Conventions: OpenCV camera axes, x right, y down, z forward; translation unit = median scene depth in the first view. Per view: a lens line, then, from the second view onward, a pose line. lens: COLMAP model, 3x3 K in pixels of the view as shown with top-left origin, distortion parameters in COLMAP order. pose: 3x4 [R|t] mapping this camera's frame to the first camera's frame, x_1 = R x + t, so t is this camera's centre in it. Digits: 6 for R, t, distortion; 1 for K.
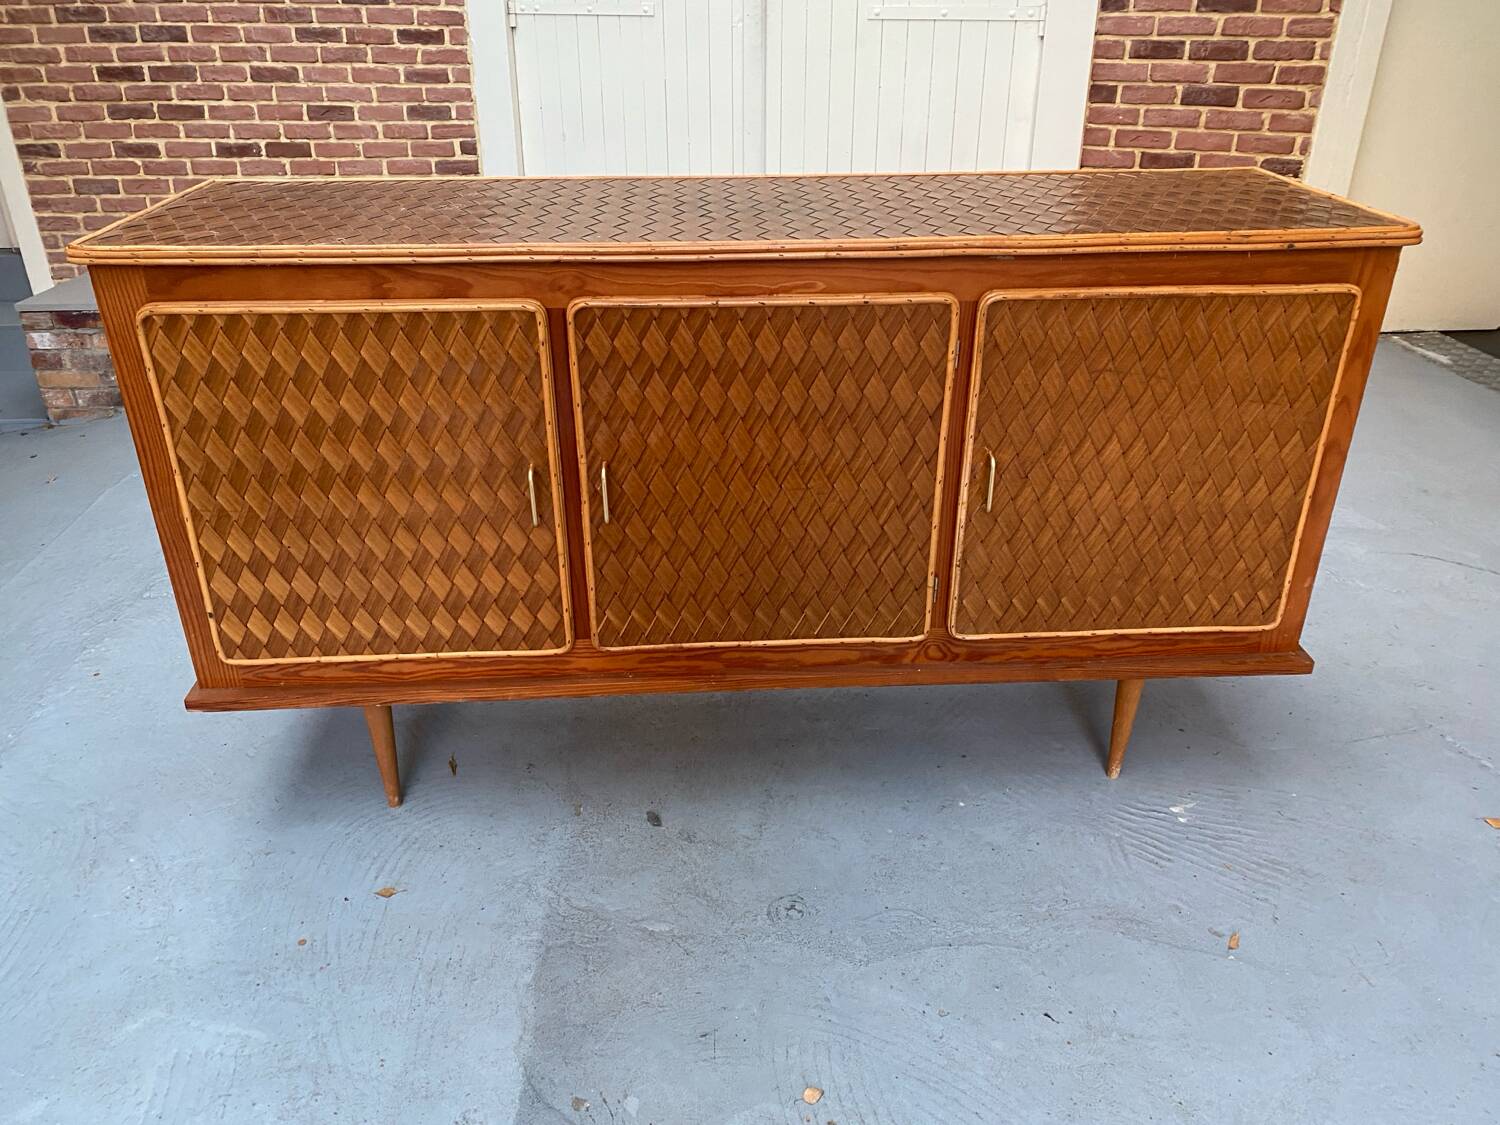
lens RADIAL K [[1142.9, 0, 753.4], [0, 1142.9, 548.3], [0, 0, 1]] dist [0.017710, -0.014598]
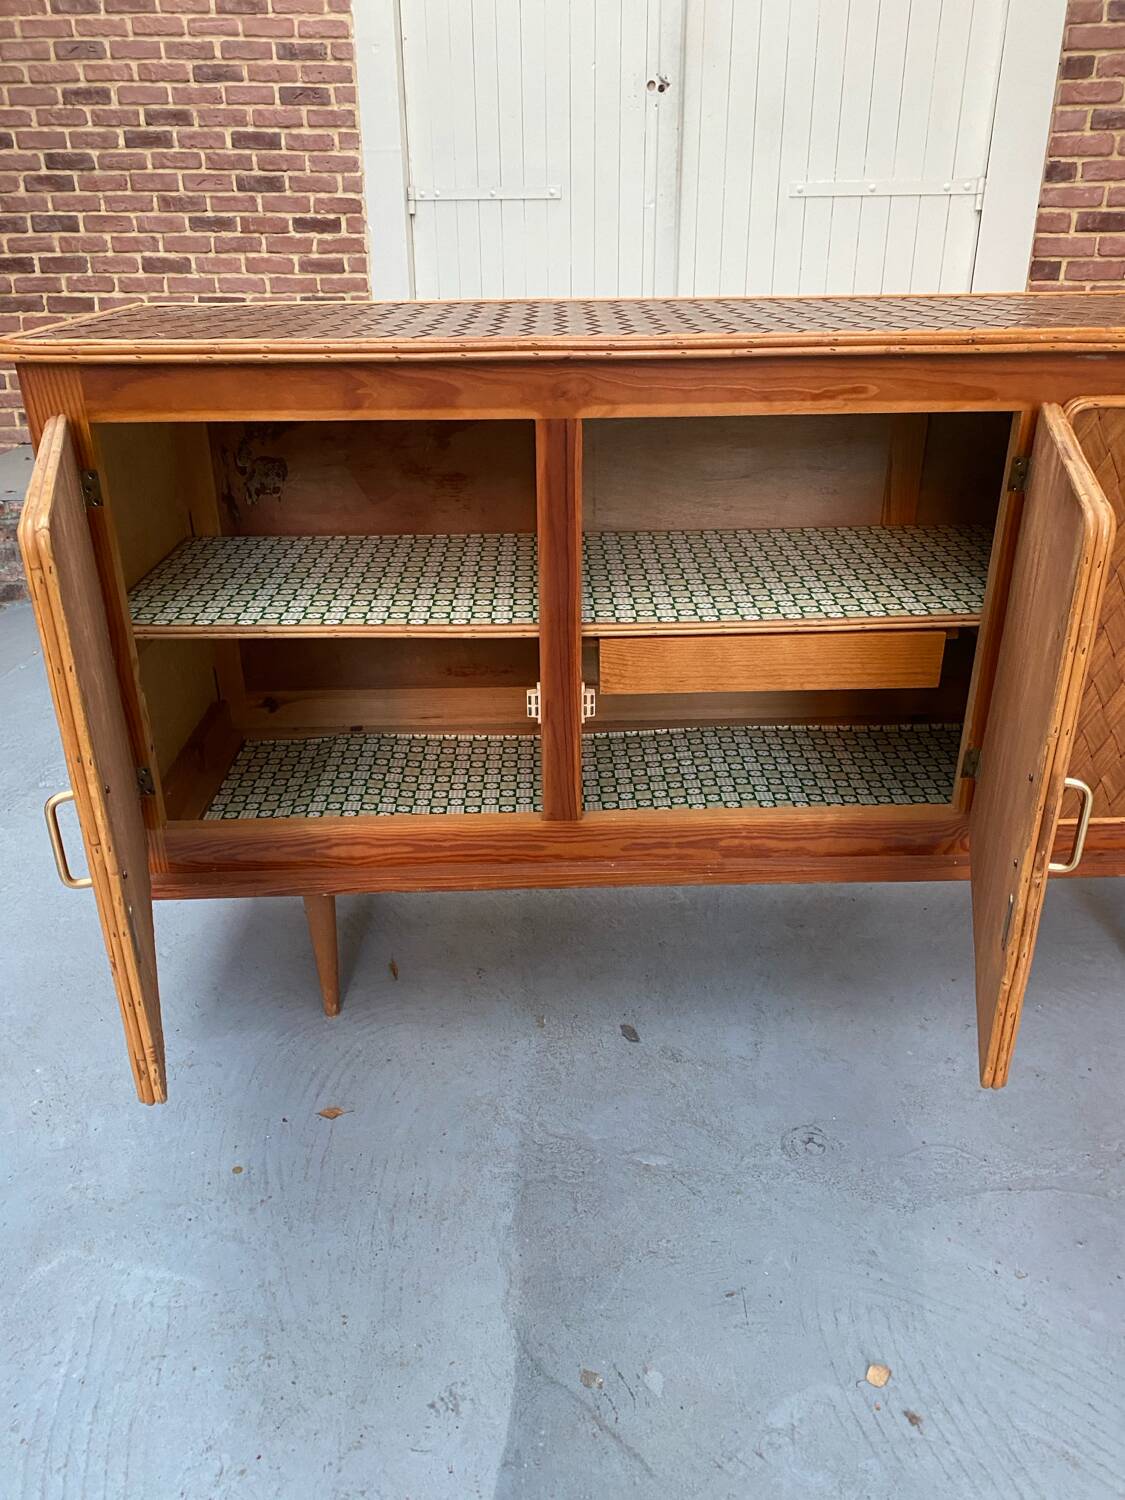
lens RADIAL K [[1142.9, 0, 565.6], [0, 1142.9, 744.7], [0, 0, 1]] dist [0.017710, -0.014598]
pose [[0.999445, 0.007130, -0.032527, -0.118049], [-0.008106, 0.999518, -0.029976, 0.048651], [0.032297, 0.030223, 0.999021, 0.140607]]
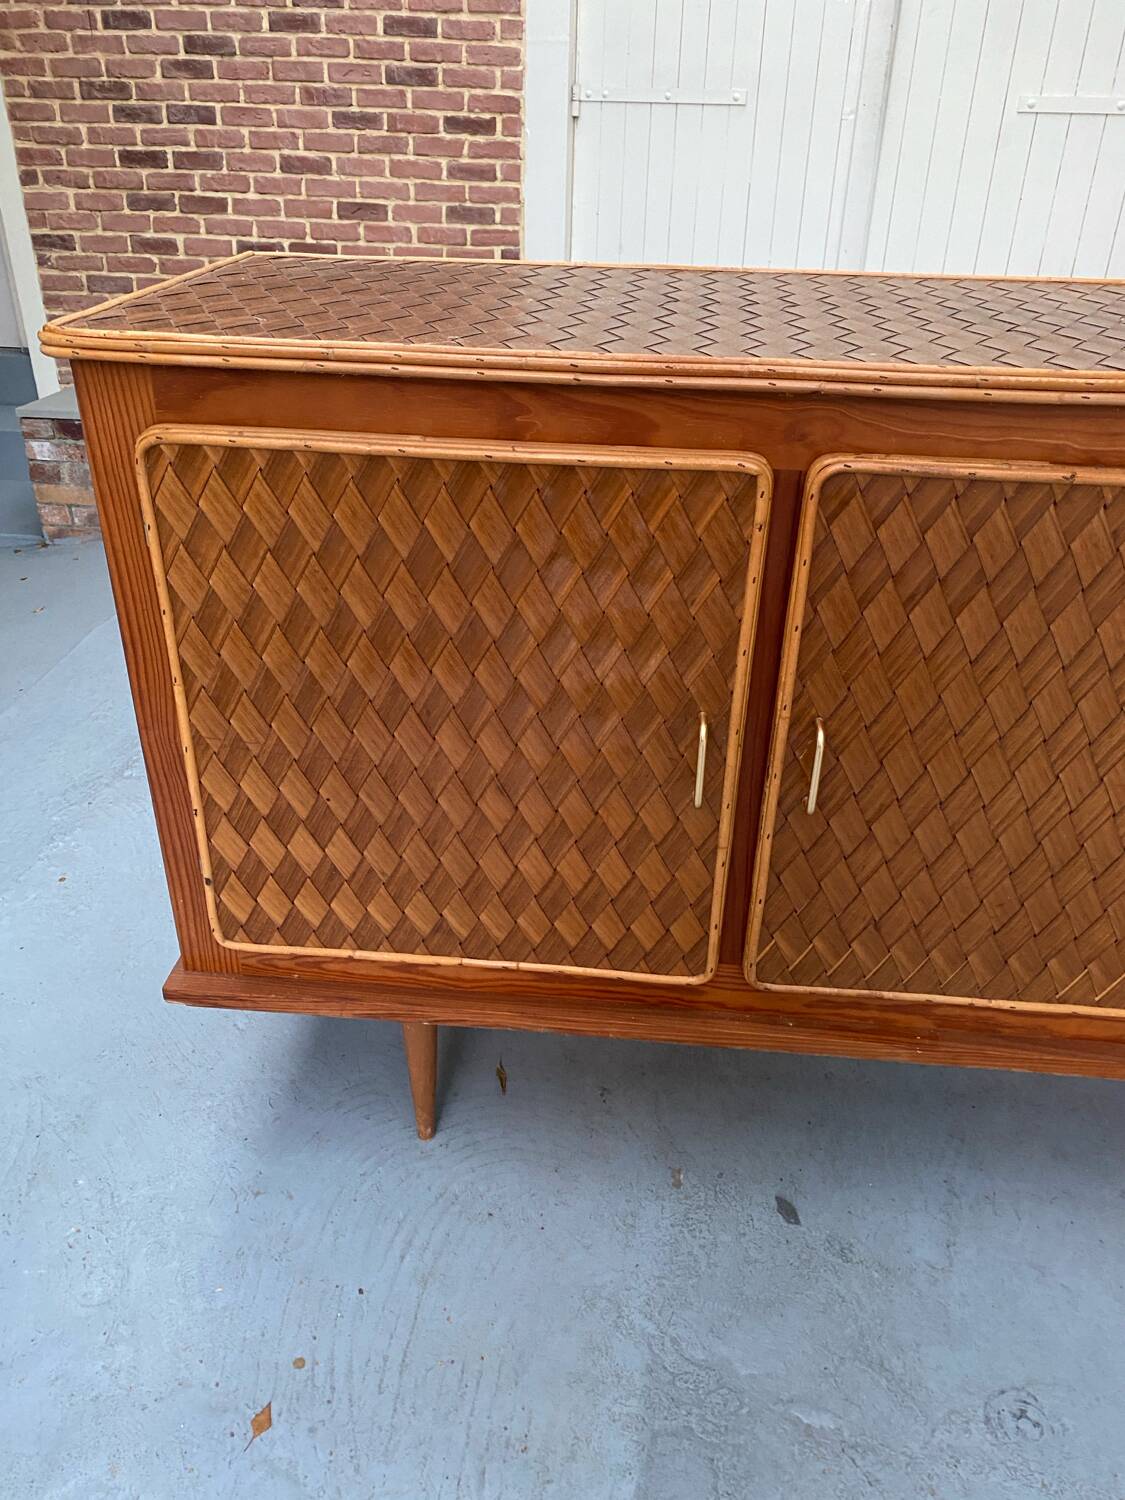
lens RADIAL K [[1142.9, 0, 566.8], [0, 1142.9, 736.5], [0, 0, 1]] dist [0.017710, -0.014598]
pose [[0.988275, 0.091417, -0.122294, -0.173697], [-0.086429, 0.995219, 0.045498, -0.074950], [0.125868, -0.034395, 0.991451, 0.327114]]
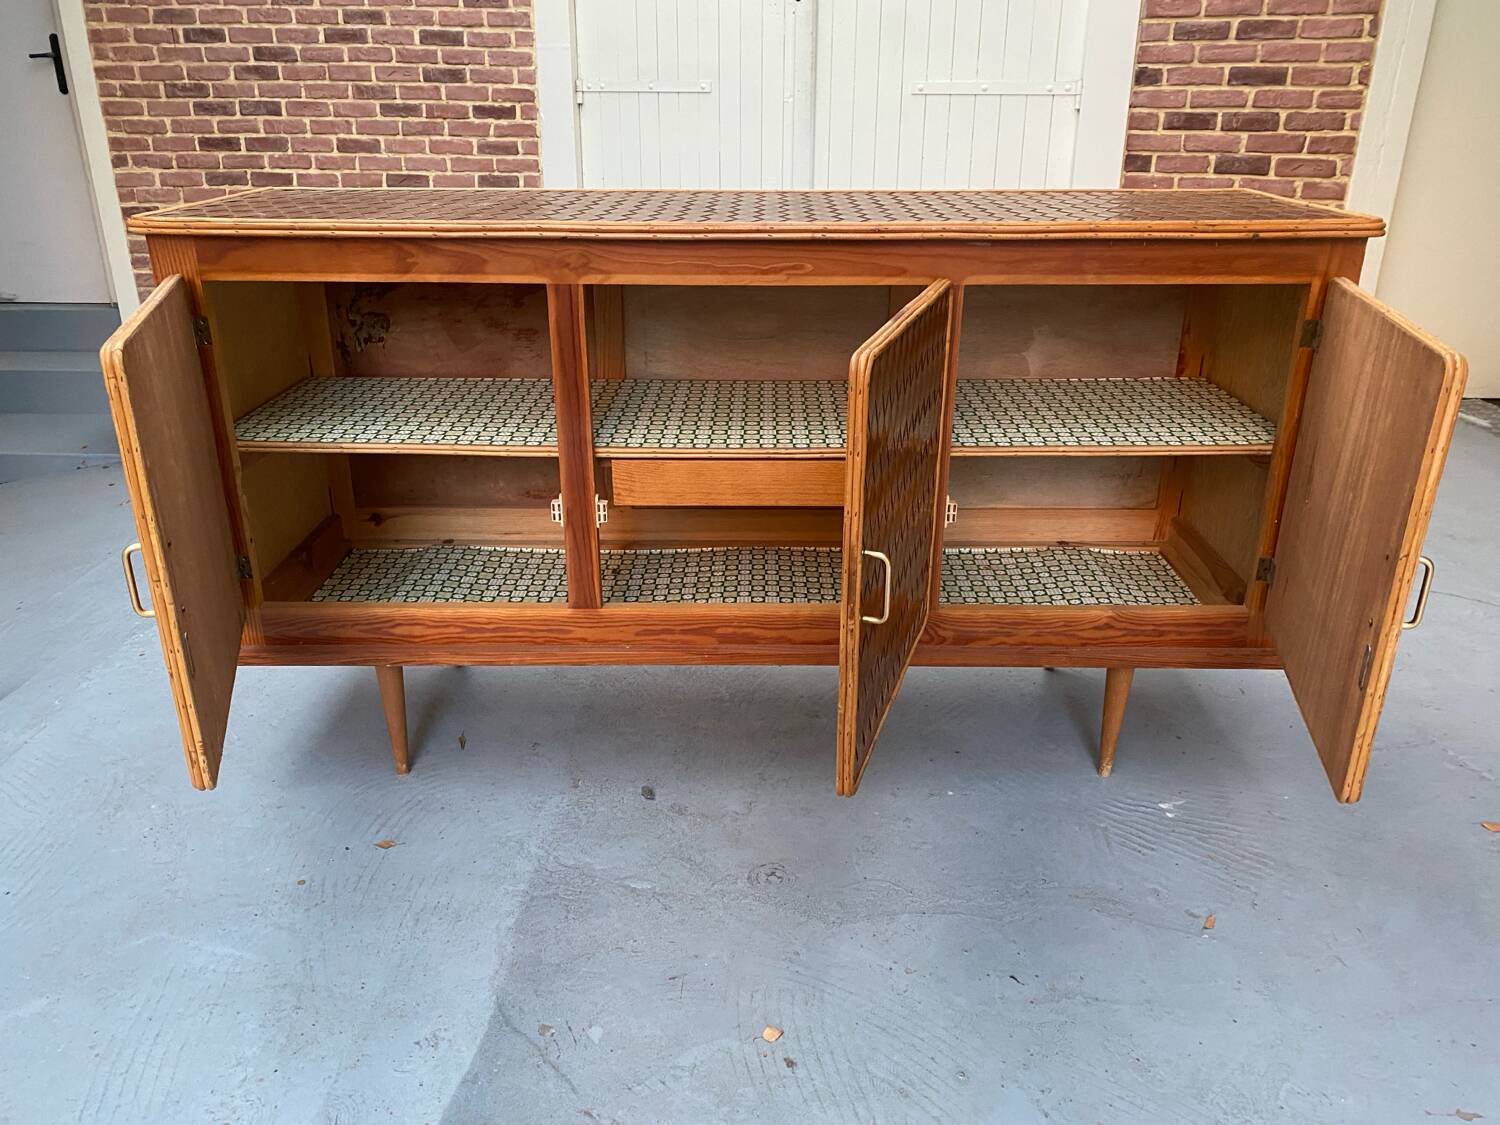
lens RADIAL K [[1142.9, 0, 755.4], [0, 1142.9, 552.8], [0, 0, 1]] dist [0.017710, -0.014598]
pose [[0.997920, 0.027785, -0.058173, 0.068570], [-0.032480, 0.996154, -0.081382, 0.109167], [0.055688, 0.083102, 0.994984, -0.041327]]
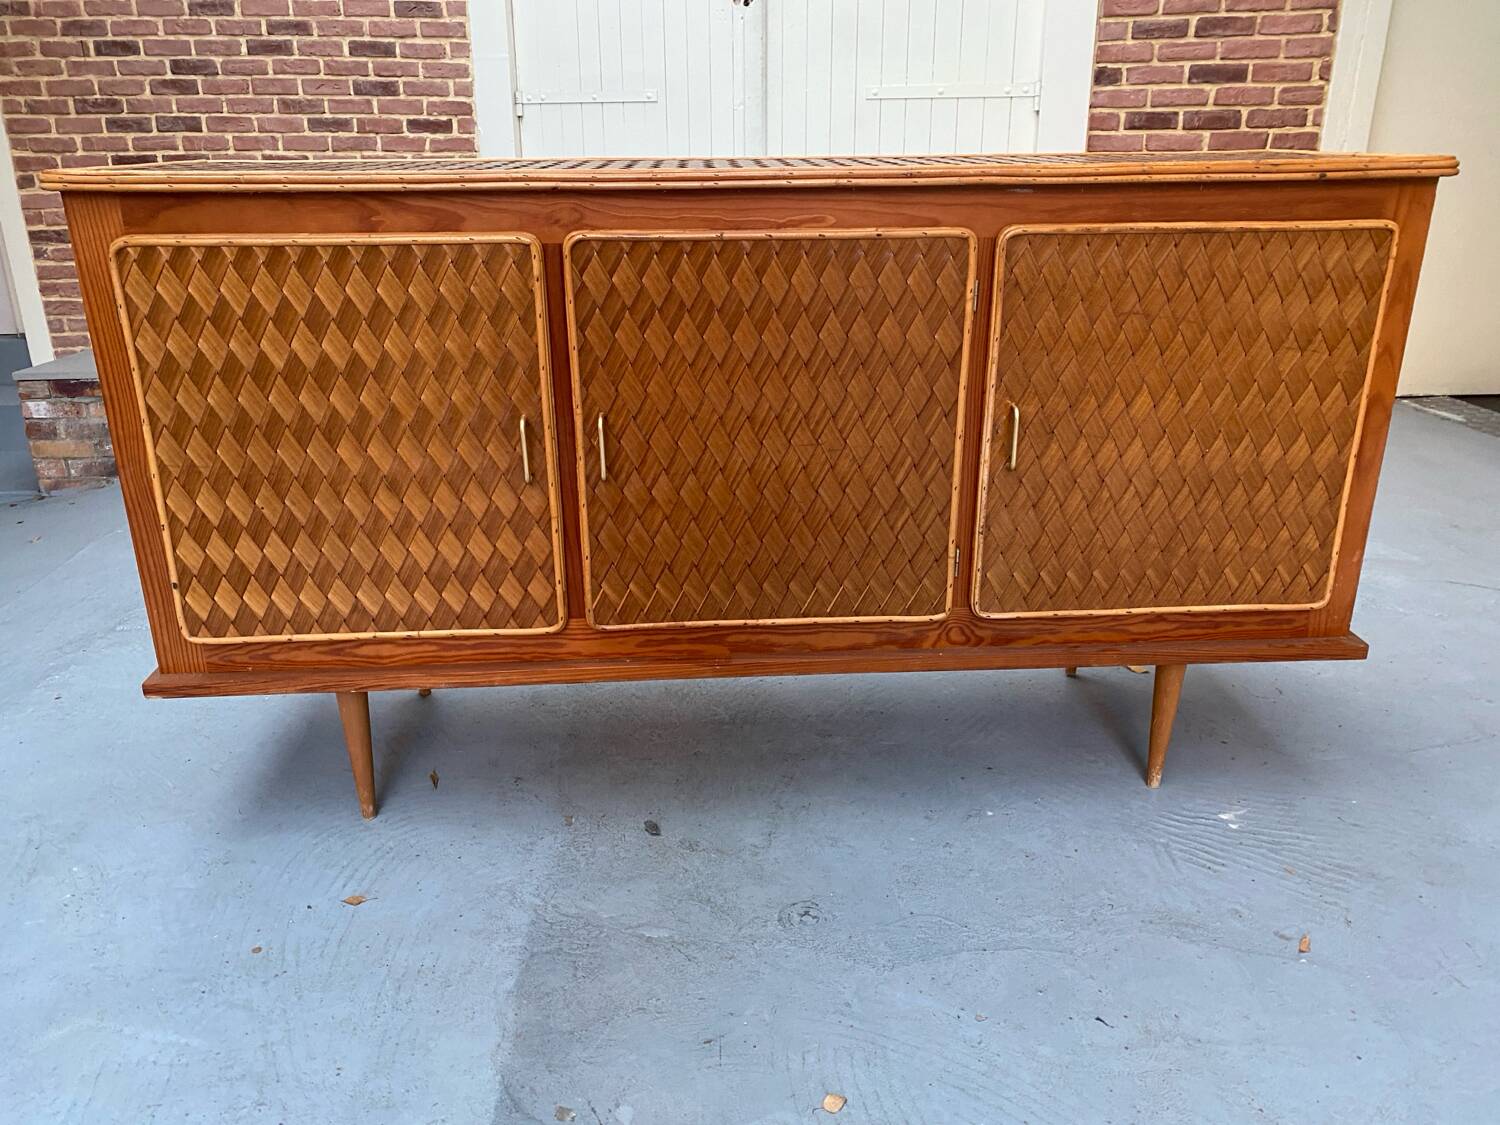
lens RADIAL K [[1142.9, 0, 750.6], [0, 1142.9, 547.4], [0, 0, 1]] dist [0.017710, -0.014598]
pose [[0.999985, -0.004876, -0.002684, -0.005702], [0.004519, 0.992755, -0.120074, 0.134188], [0.003250, 0.120060, 0.992761, 0.074764]]
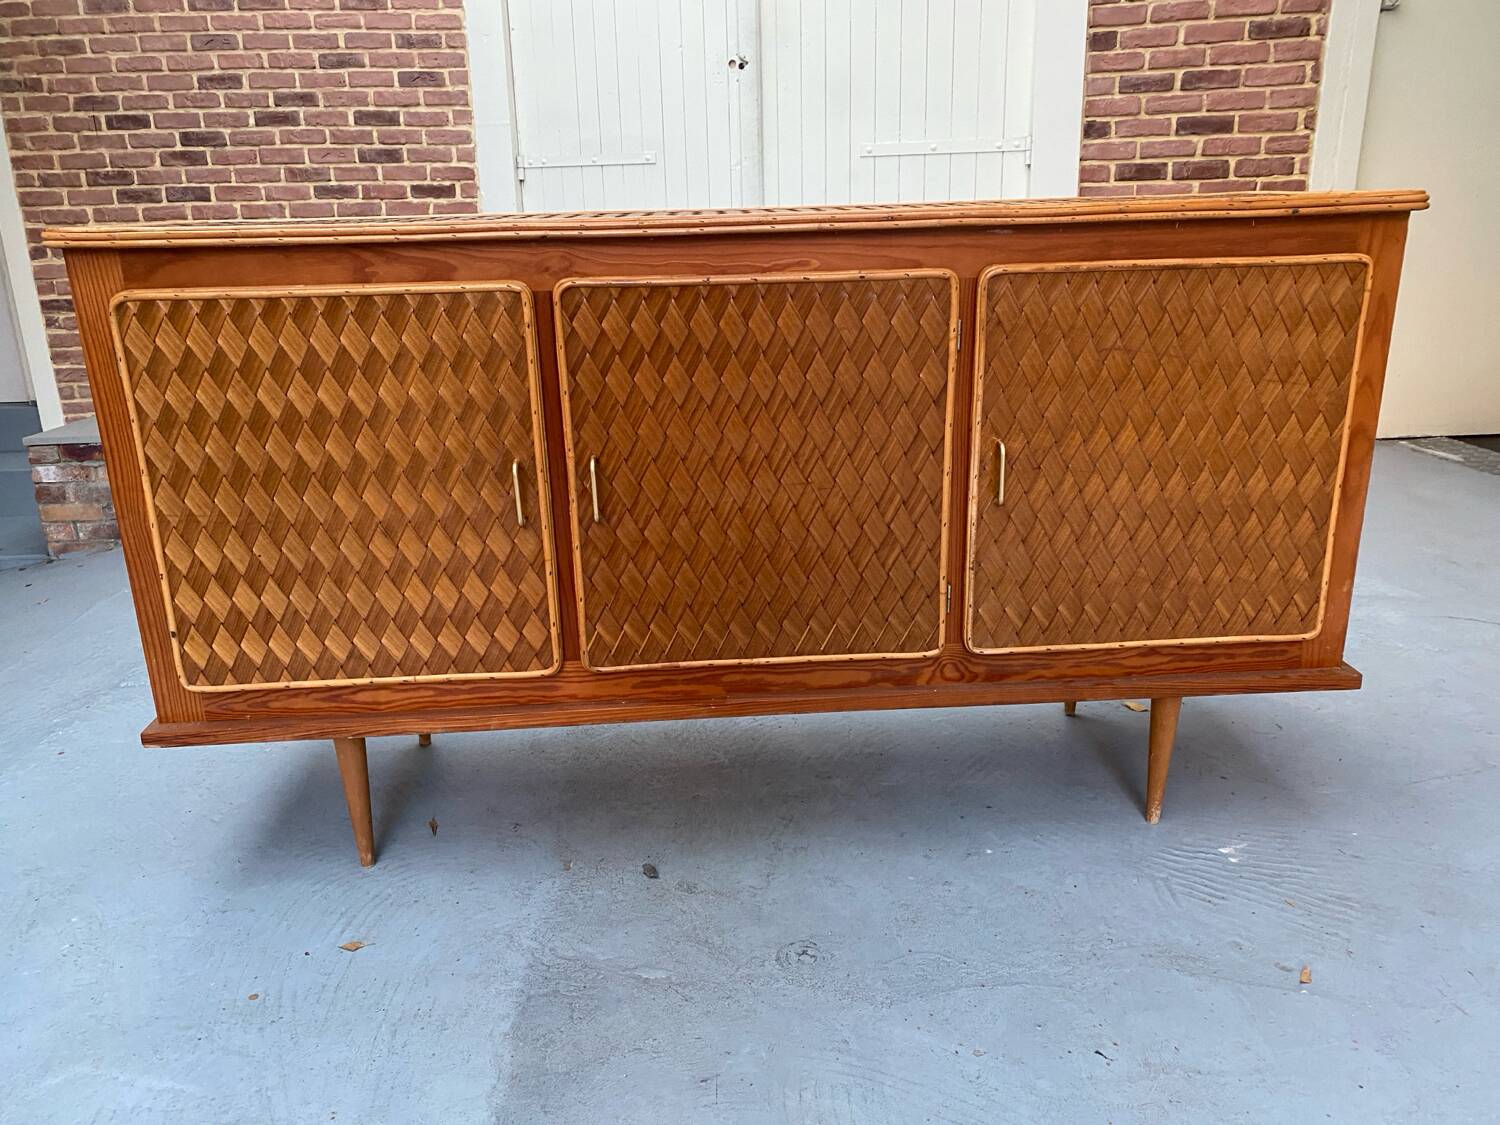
lens RADIAL K [[1142.9, 0, 754.5], [0, 1142.9, 560.3], [0, 0, 1]] dist [0.017710, -0.014598]
pose [[0.999729, -0.021901, -0.007922, 0.008686], [0.020352, 0.986904, -0.160019, 0.150995], [0.011323, 0.159814, 0.987082, 0.068233]]
